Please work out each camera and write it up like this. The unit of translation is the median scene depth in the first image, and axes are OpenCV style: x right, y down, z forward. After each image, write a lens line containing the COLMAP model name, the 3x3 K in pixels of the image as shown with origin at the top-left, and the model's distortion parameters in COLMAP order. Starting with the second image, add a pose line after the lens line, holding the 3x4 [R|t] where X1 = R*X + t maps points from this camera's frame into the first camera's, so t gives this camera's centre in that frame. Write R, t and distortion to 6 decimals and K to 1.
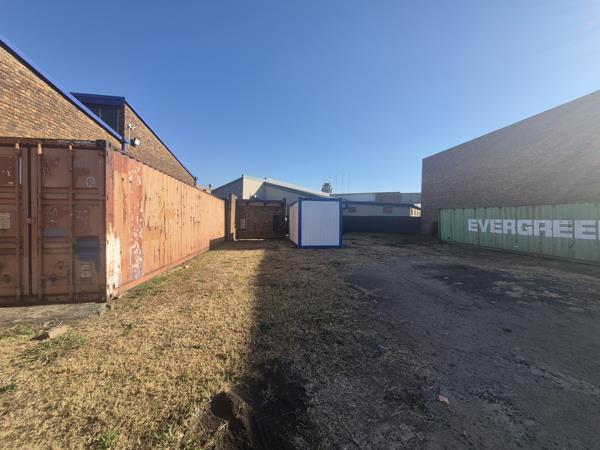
lens RADIAL K [[237.9, 0, 300.5], [0, 237.9, 225.4], [0, 0, 1]] dist [0.004152, 0.000260]
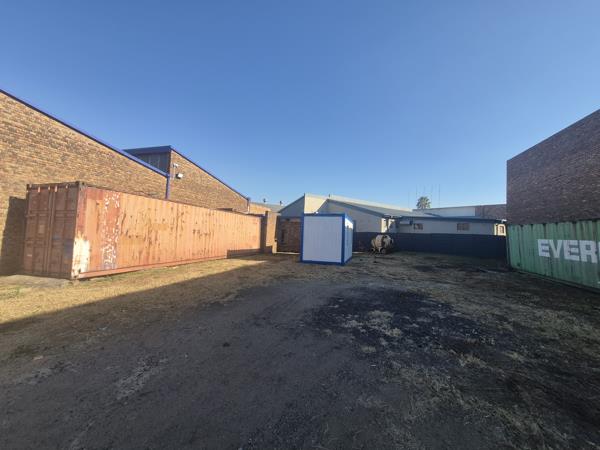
lens RADIAL K [[237.9, 0, 302.0], [0, 237.9, 227.6], [0, 0, 1]] dist [0.004152, 0.000260]
pose [[0.904515, 0.006468, -0.426394, 0.438251], [-0.032529, 0.998018, -0.053865, 0.001364], [0.425200, 0.062591, 0.902933, 0.063595]]
